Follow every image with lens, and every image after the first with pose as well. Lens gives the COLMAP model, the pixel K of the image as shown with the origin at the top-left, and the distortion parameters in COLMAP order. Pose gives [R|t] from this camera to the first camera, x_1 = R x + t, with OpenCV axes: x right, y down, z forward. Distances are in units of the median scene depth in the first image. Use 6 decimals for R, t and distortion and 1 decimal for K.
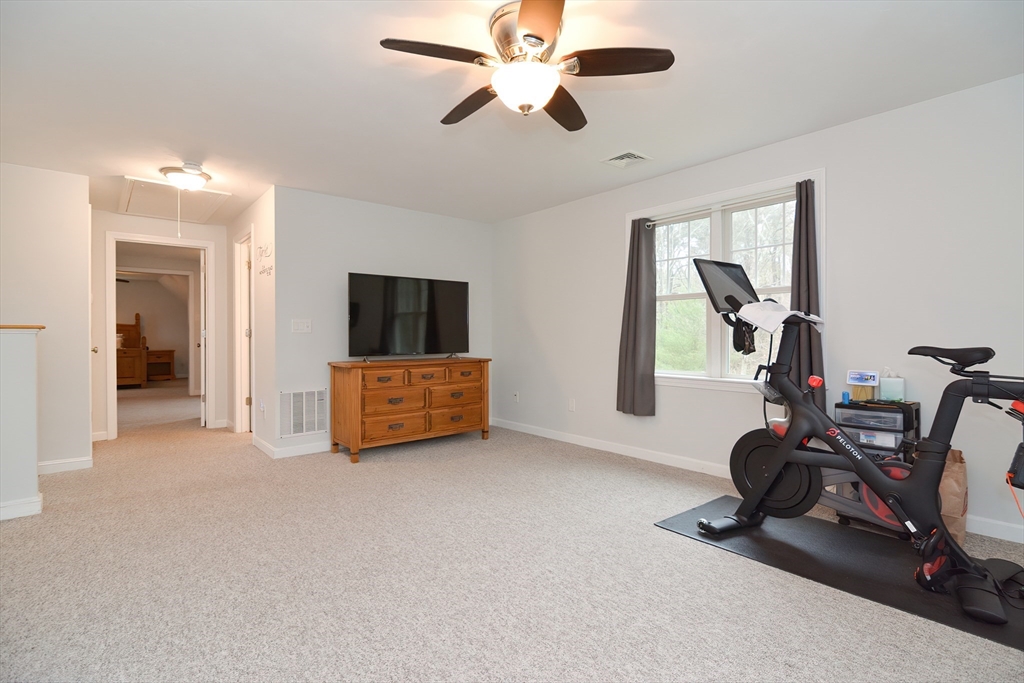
lens RADIAL K [[491.6, 0, 519.3], [0, 491.6, 336.9], [0, 0, 1]] dist [0.007233, -0.009709]
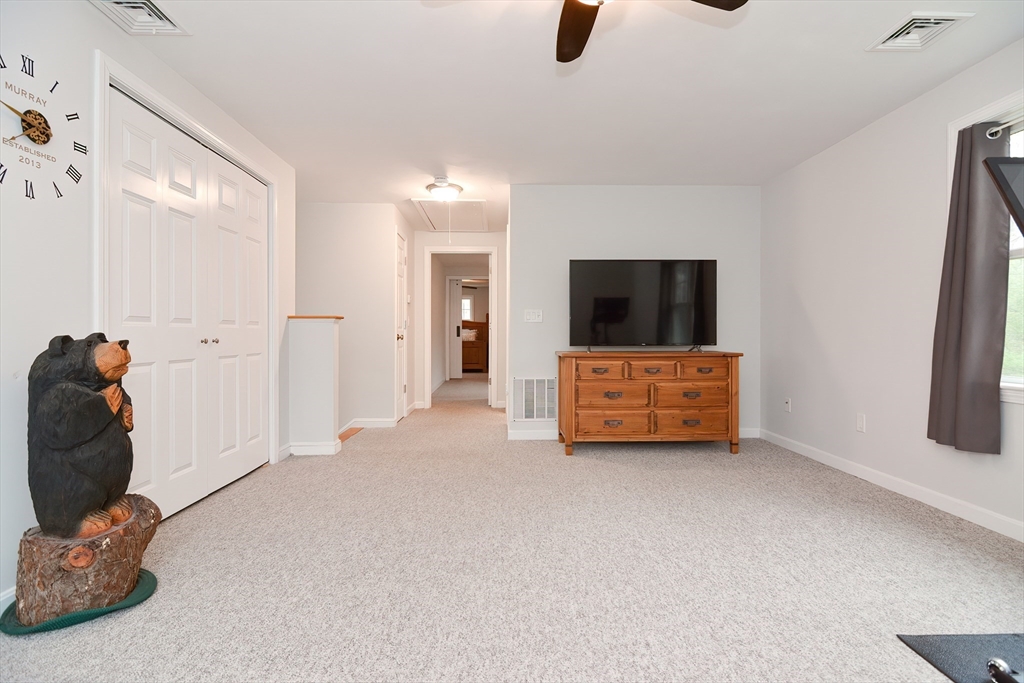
lens RADIAL K [[491.6, 0, 516.2], [0, 491.6, 336.6], [0, 0, 1]] dist [0.007233, -0.009709]
pose [[0.778111, 0.004730, -0.628109, 0.186734], [-0.003491, 0.999989, 0.003205, 0.019166], [0.628117, -0.000302, 0.778119, 0.178074]]
